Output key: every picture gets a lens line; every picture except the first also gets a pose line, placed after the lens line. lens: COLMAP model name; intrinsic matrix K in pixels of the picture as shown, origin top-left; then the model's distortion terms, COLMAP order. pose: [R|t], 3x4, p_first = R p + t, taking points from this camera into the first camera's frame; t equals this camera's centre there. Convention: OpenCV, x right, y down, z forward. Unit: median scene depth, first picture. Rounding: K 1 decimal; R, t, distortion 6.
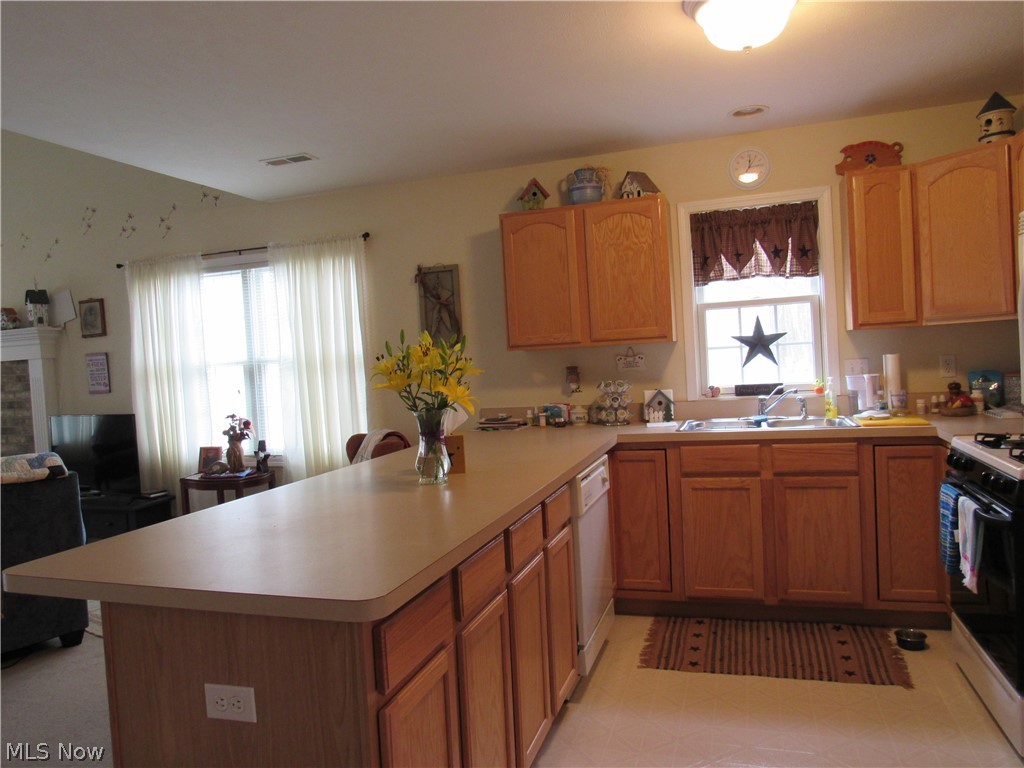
lens RADIAL K [[730.7, 0, 490.4], [0, 730.7, 393.0], [0, 0, 1]] dist [-0.029358, 0.017347]
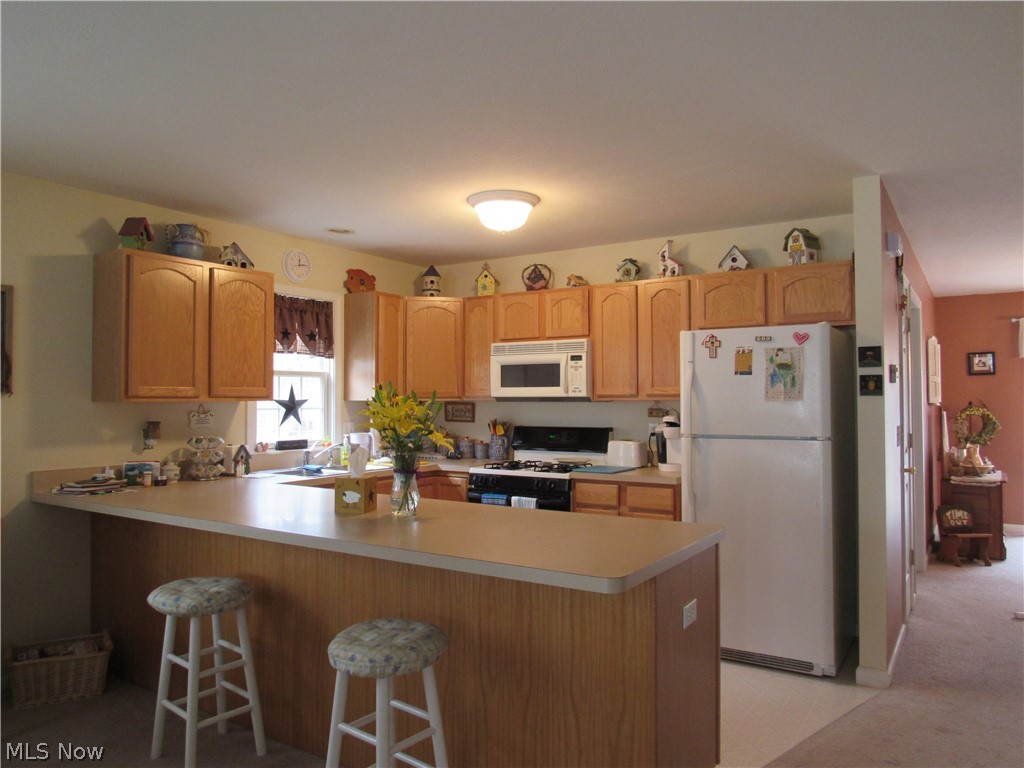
lens RADIAL K [[730.7, 0, 518.5], [0, 730.7, 386.9], [0, 0, 1]] dist [-0.029358, 0.017347]
pose [[0.249534, 0.076155, 0.965367, -0.721236], [0.033671, 0.995618, -0.087245, 0.018143], [-0.967780, 0.054276, 0.245877, 0.329174]]
